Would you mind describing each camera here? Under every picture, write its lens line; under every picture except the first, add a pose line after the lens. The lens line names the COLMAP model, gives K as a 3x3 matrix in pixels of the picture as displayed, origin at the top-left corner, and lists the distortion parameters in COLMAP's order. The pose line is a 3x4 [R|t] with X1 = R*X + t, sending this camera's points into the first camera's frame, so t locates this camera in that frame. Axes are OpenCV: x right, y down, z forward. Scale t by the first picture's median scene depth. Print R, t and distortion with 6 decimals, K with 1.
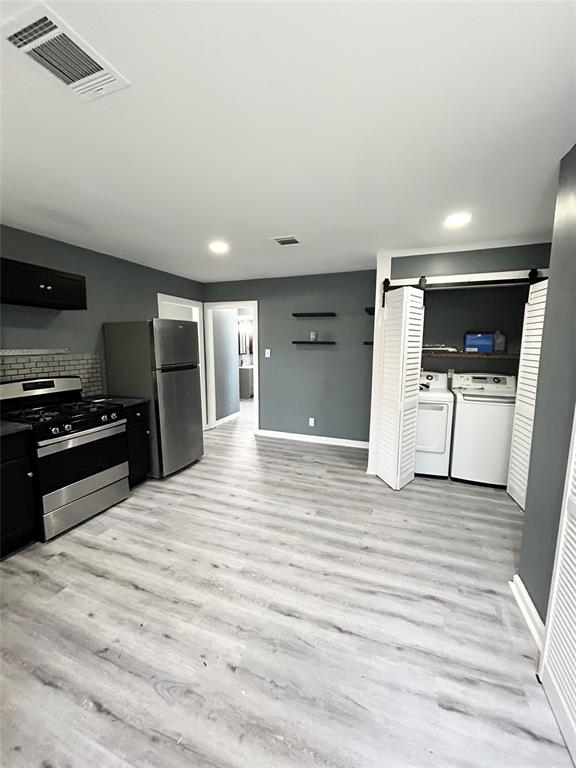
lens RADIAL K [[319.5, 0, 288.2], [0, 319.5, 385.4], [0, 0, 1]] dist [0.001338, 0.000371]
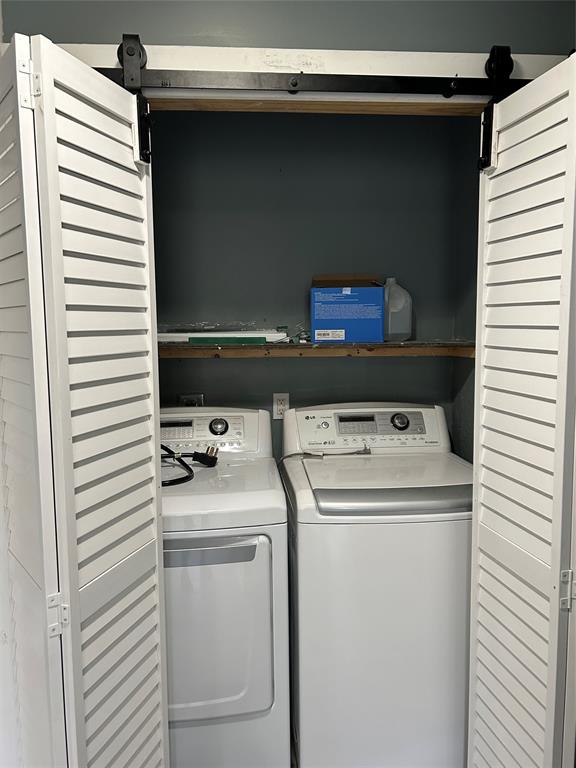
lens RADIAL K [[574.3, 0, 288.0], [0, 574.3, 384.0], [0, 0, 1]] dist [0.005599, 0.001078]
pose [[0.901575, -0.062116, 0.428141, 0.285683], [0.072330, 0.997352, -0.007612, -0.060946], [-0.426534, 0.037830, 0.903680, 0.497527]]
